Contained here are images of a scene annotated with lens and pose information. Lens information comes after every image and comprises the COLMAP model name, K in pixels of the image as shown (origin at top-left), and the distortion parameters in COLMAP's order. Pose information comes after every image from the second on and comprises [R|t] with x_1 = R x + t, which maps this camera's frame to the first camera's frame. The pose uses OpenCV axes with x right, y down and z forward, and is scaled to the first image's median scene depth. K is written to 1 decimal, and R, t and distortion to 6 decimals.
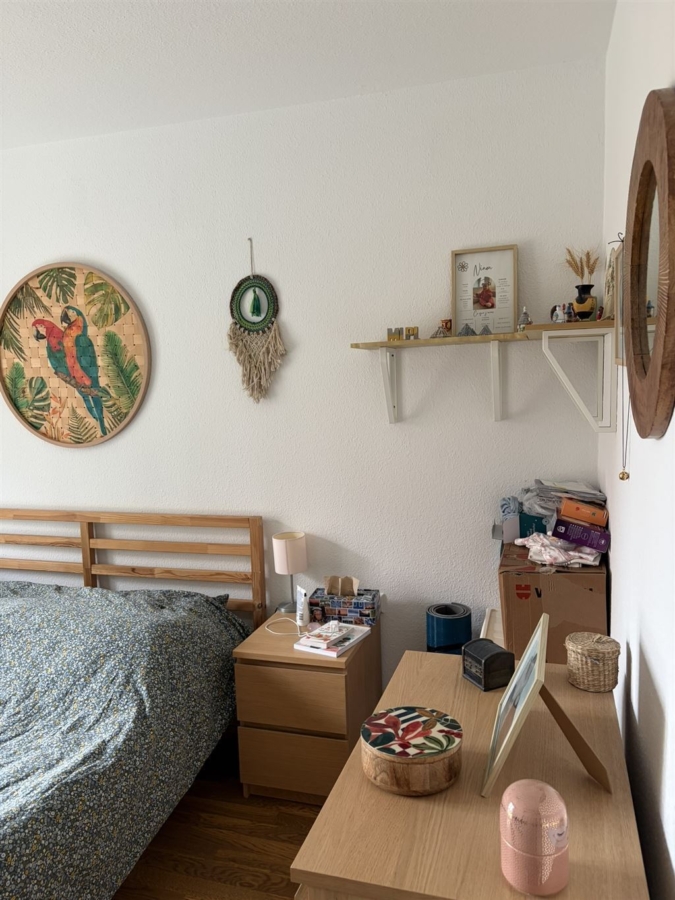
lens RADIAL K [[673.1, 0, 332.9], [0, 673.1, 453.5], [0, 0, 1]] dist [0.047790, -0.054721]
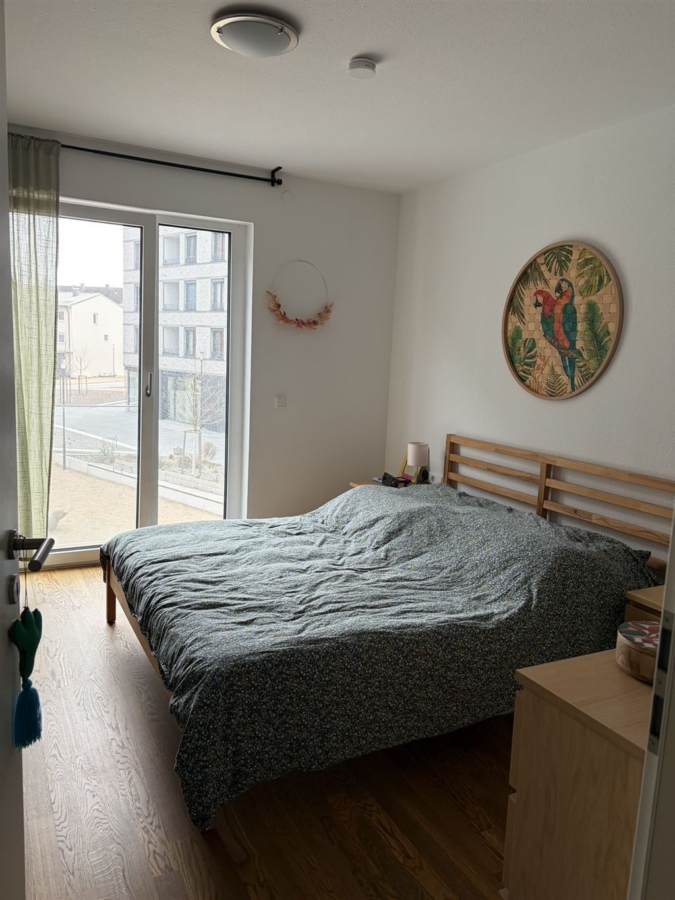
lens RADIAL K [[673.1, 0, 340.8], [0, 673.1, 444.4], [0, 0, 1]] dist [0.047790, -0.054721]
pose [[0.709648, 0.160521, -0.686027, 0.192675], [-0.144538, 0.986159, 0.081233, 0.026167], [0.689571, 0.041510, 0.723027, -0.101689]]
